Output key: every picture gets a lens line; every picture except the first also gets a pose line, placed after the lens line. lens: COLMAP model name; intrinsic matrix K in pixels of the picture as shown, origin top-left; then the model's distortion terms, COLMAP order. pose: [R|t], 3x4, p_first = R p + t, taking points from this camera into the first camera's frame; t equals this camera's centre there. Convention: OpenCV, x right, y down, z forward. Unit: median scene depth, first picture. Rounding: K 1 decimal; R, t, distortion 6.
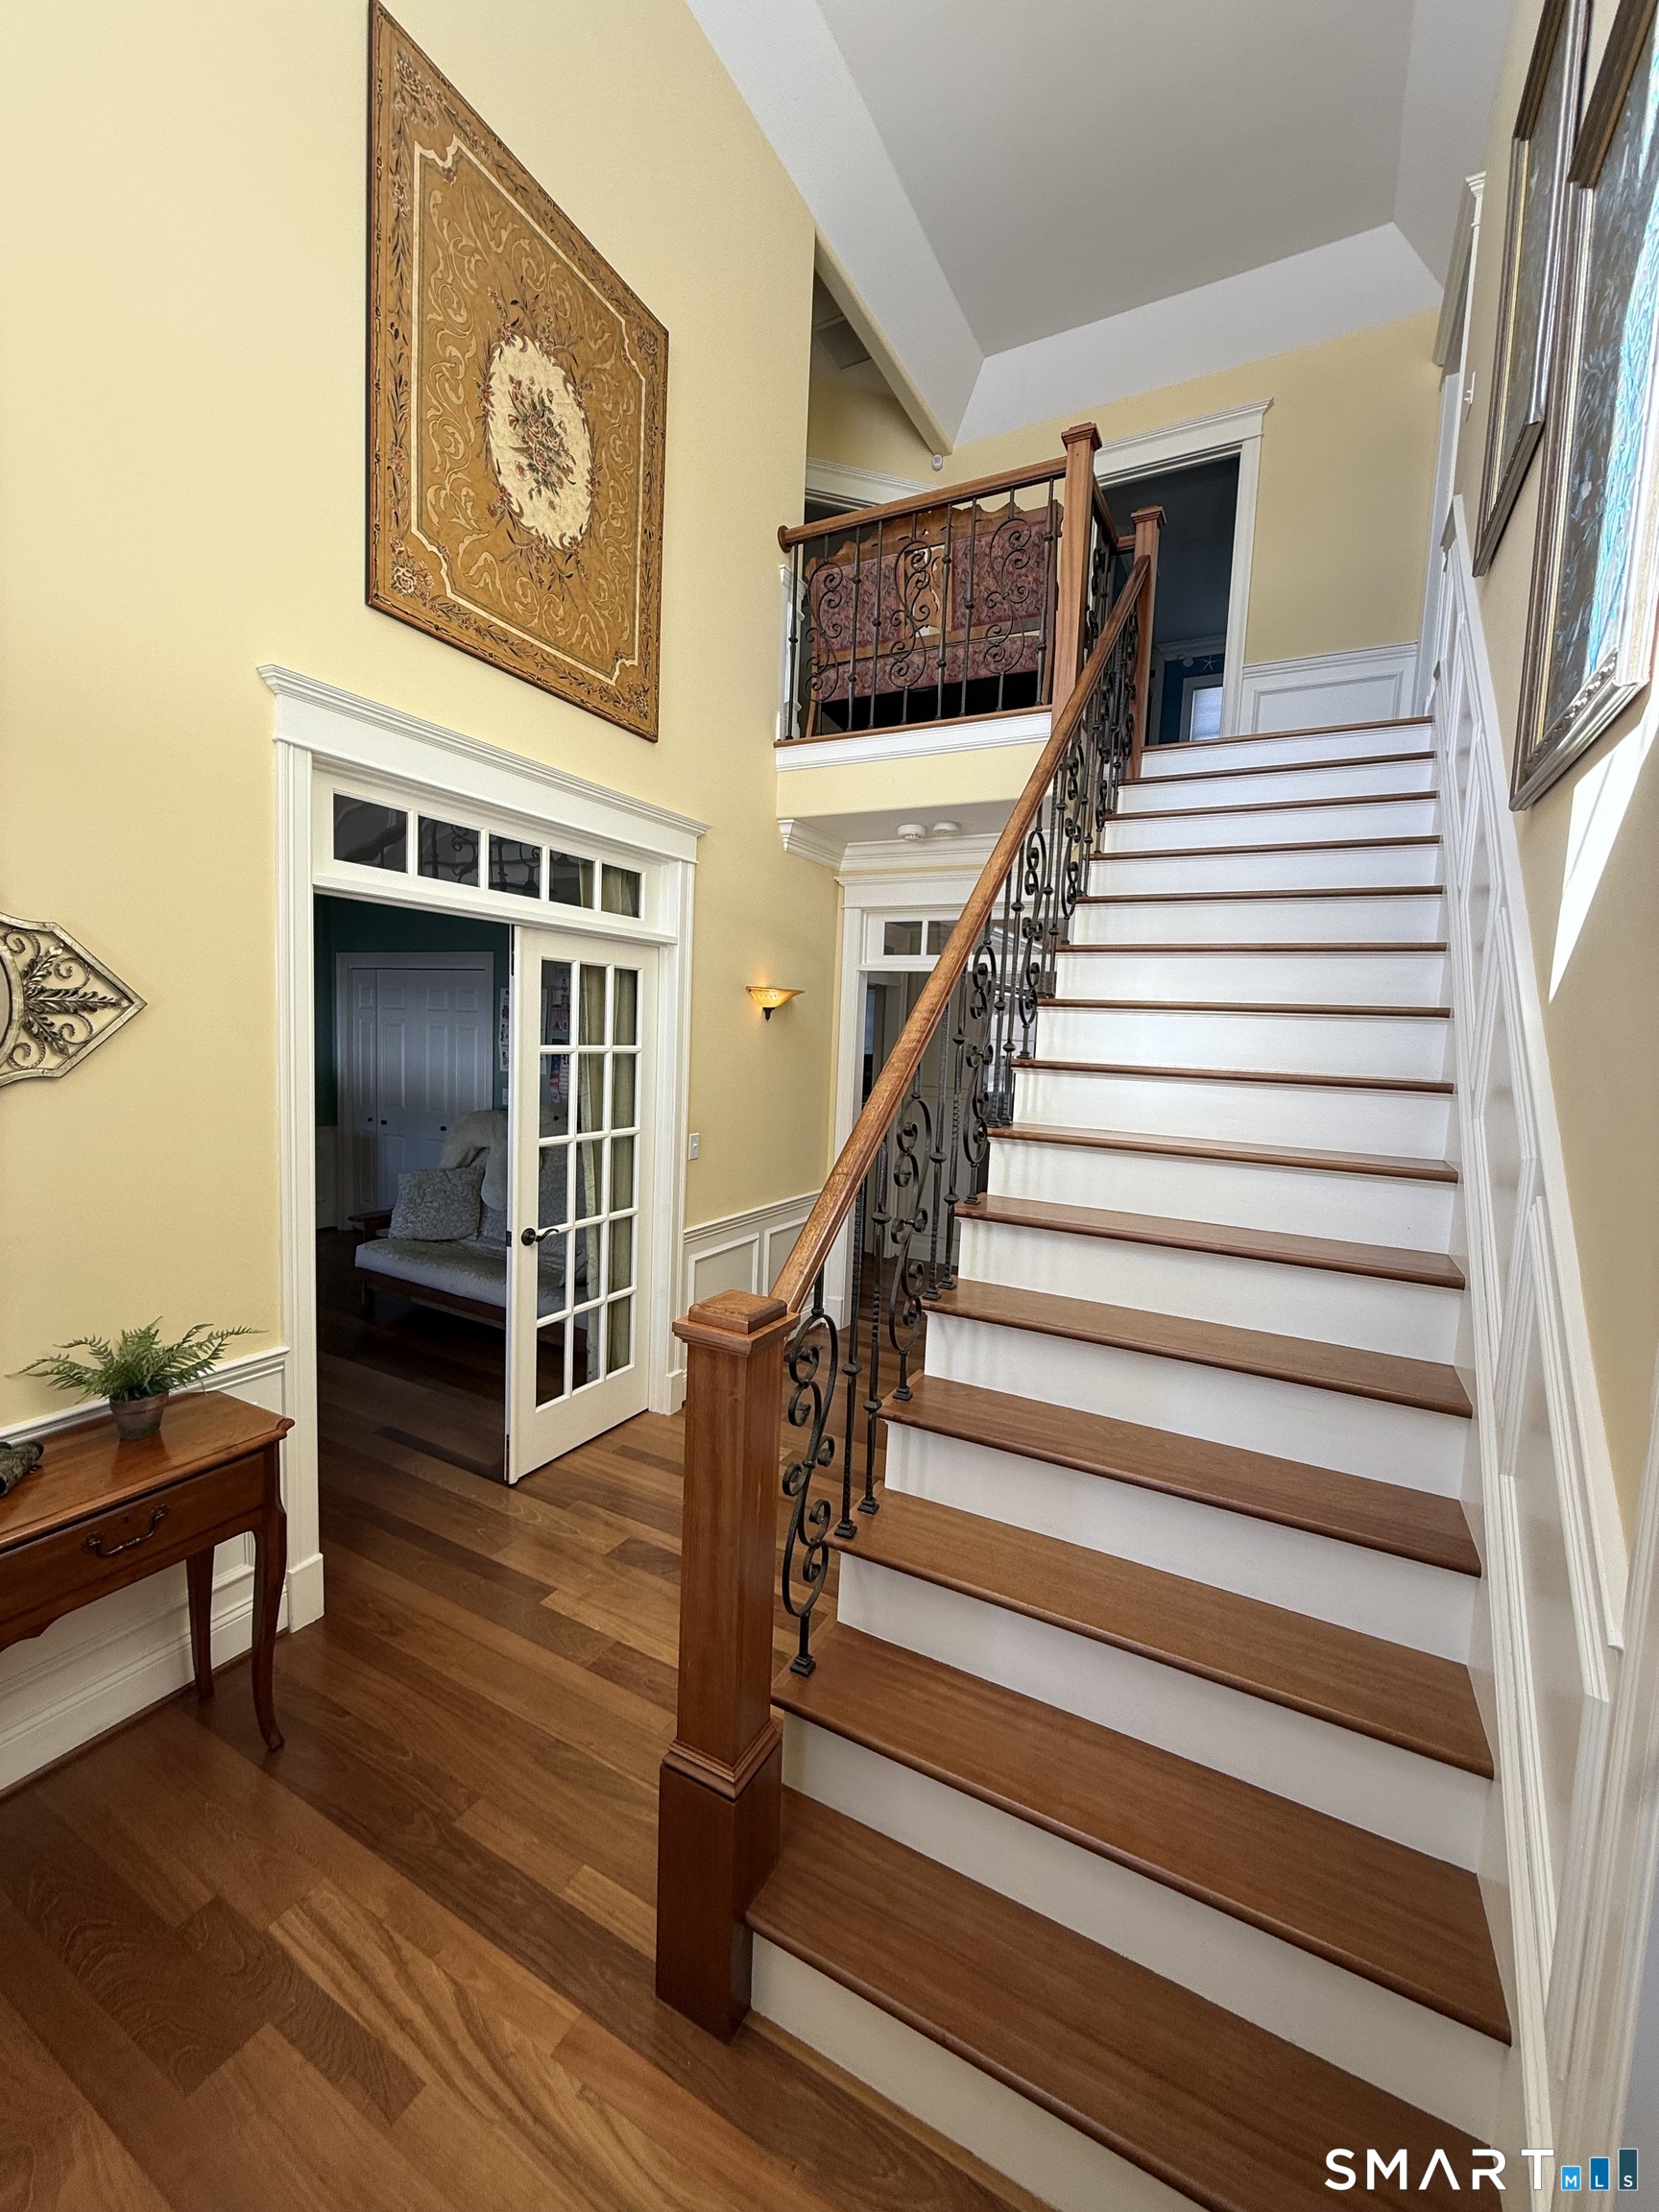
lens RADIAL K [[891.3, 0, 826.1], [0, 891.3, 1104.8], [0, 0, 1]] dist [-0.000264, -0.000037]
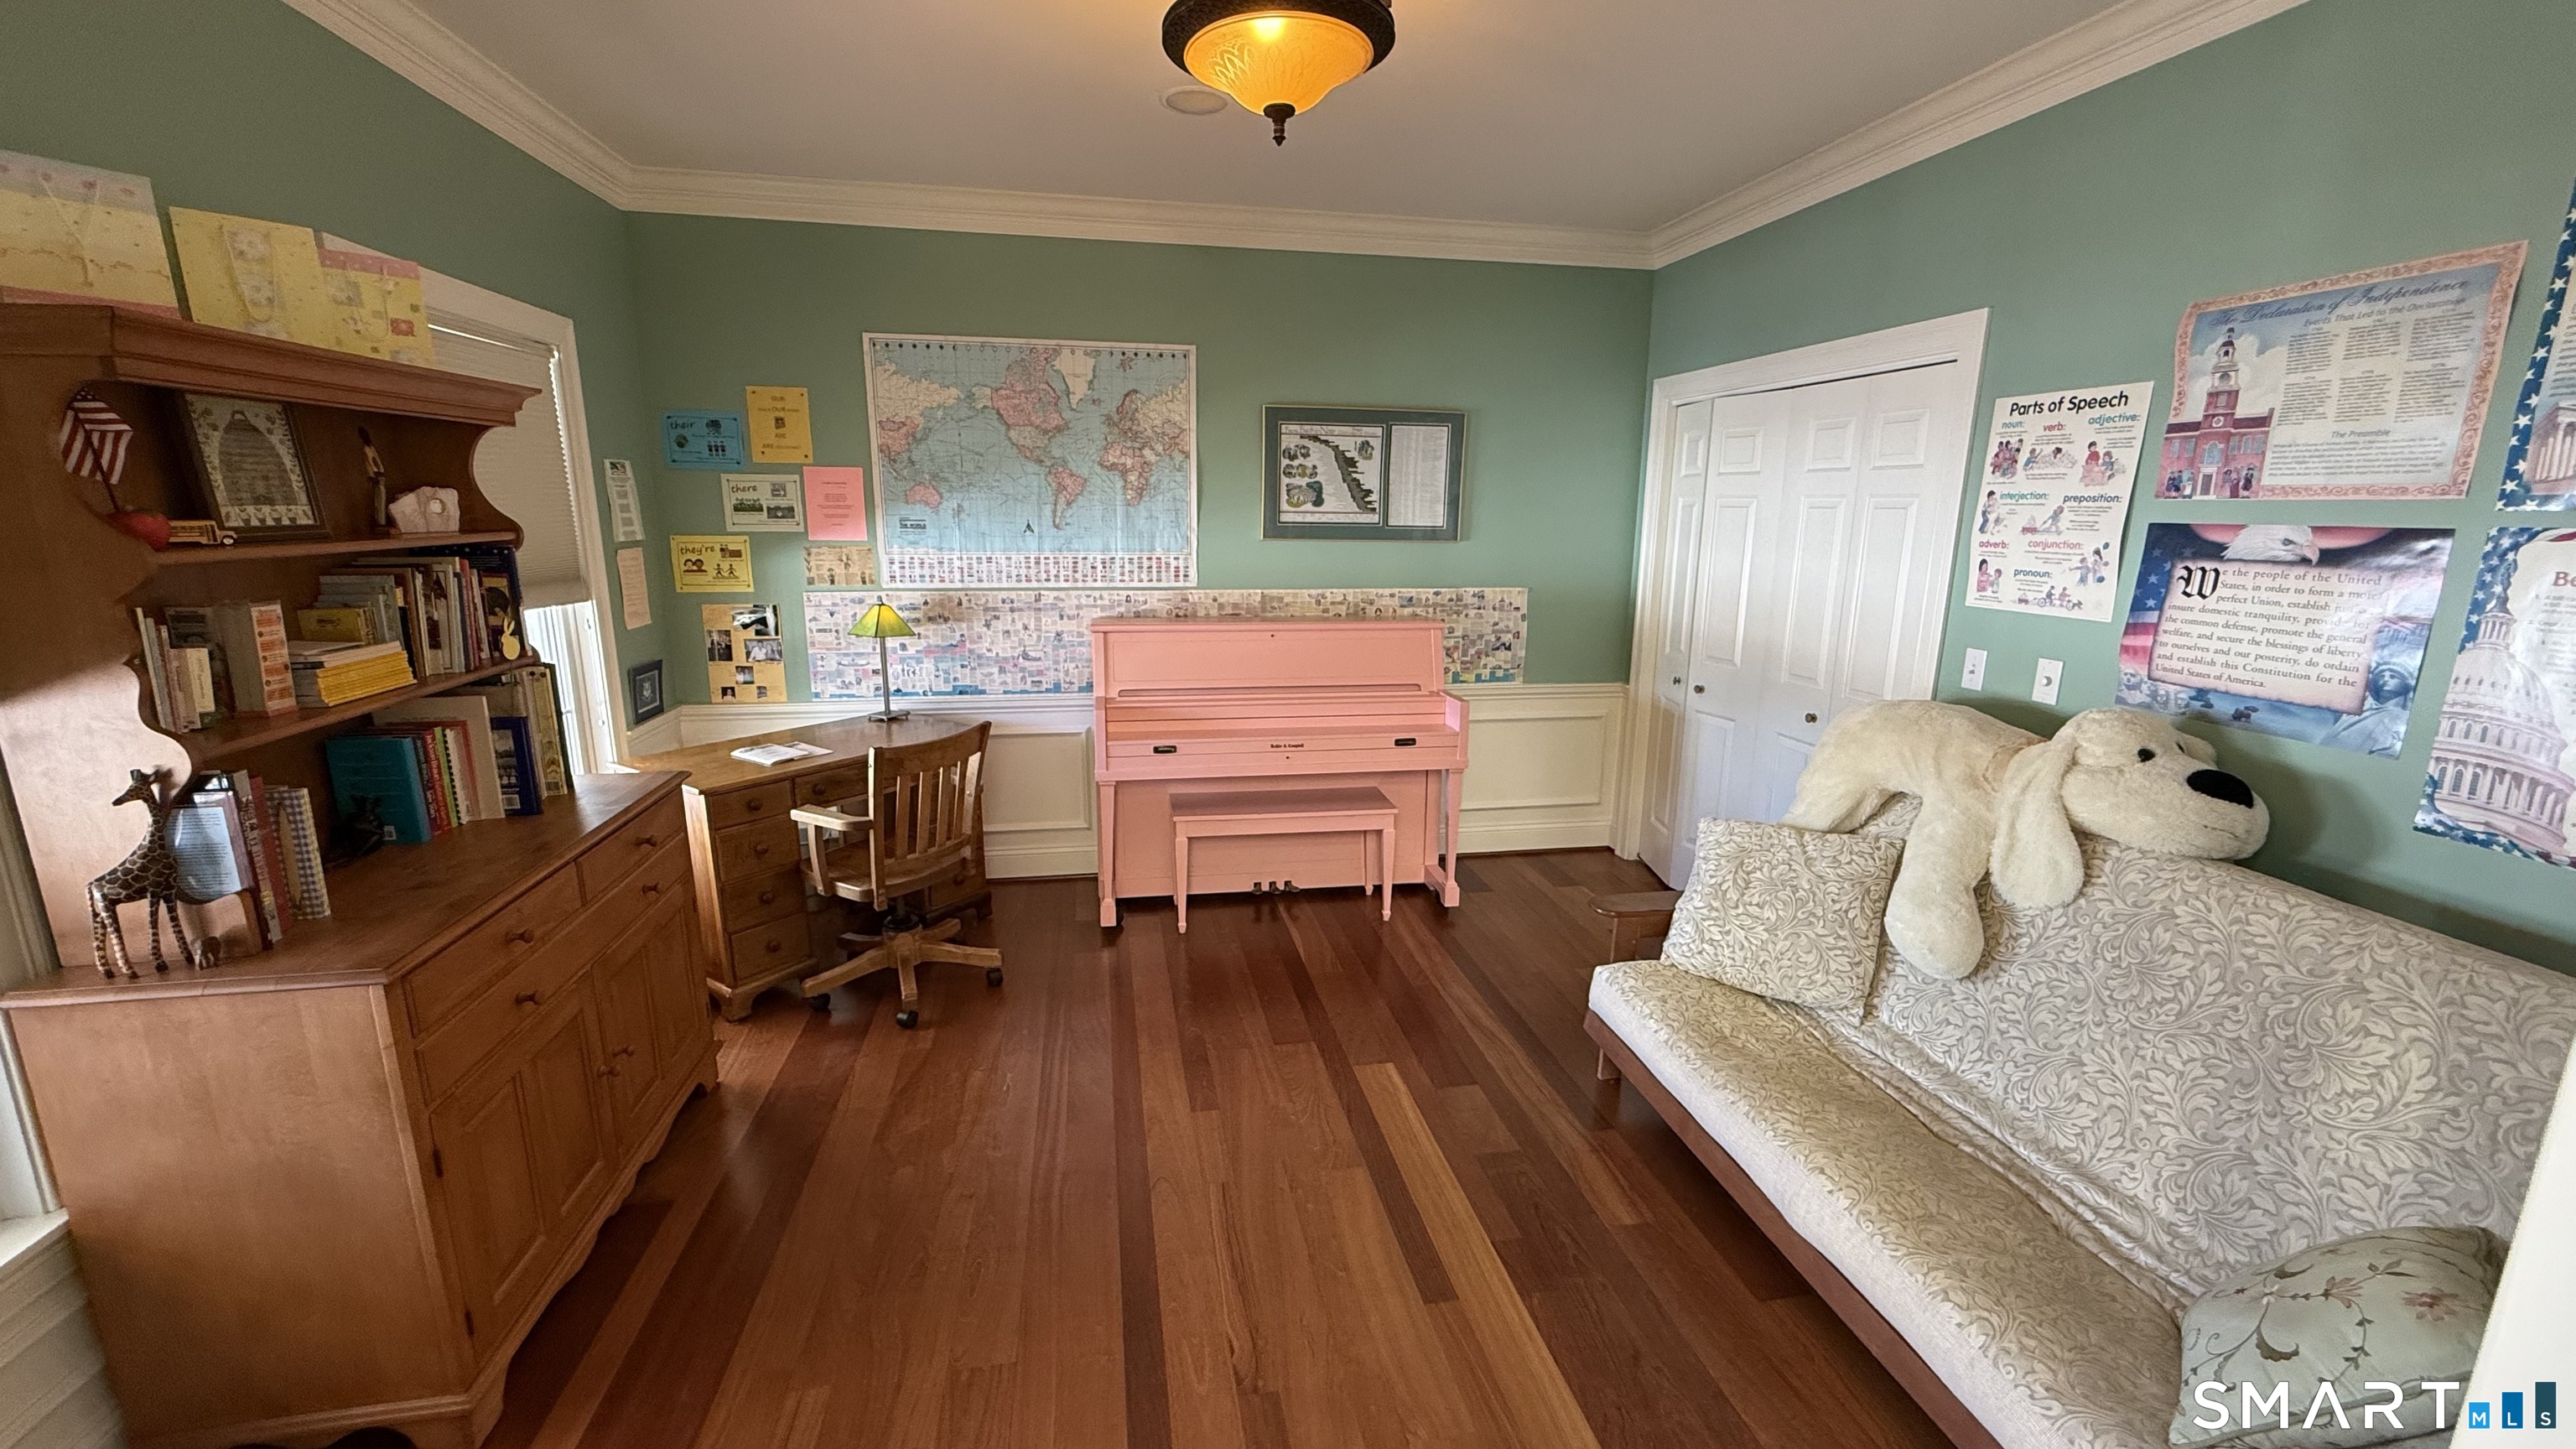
lens RADIAL K [[1014.5, 0, 1279.6], [0, 1014.5, 721.0], [0, 0, 1]] dist [0.000860, 0.000017]
pose [[0.622465, 0.127618, -0.772173, -0.202086], [-0.041550, 0.990613, 0.130225, -0.034539], [0.781544, -0.048976, 0.621925, 0.475086]]
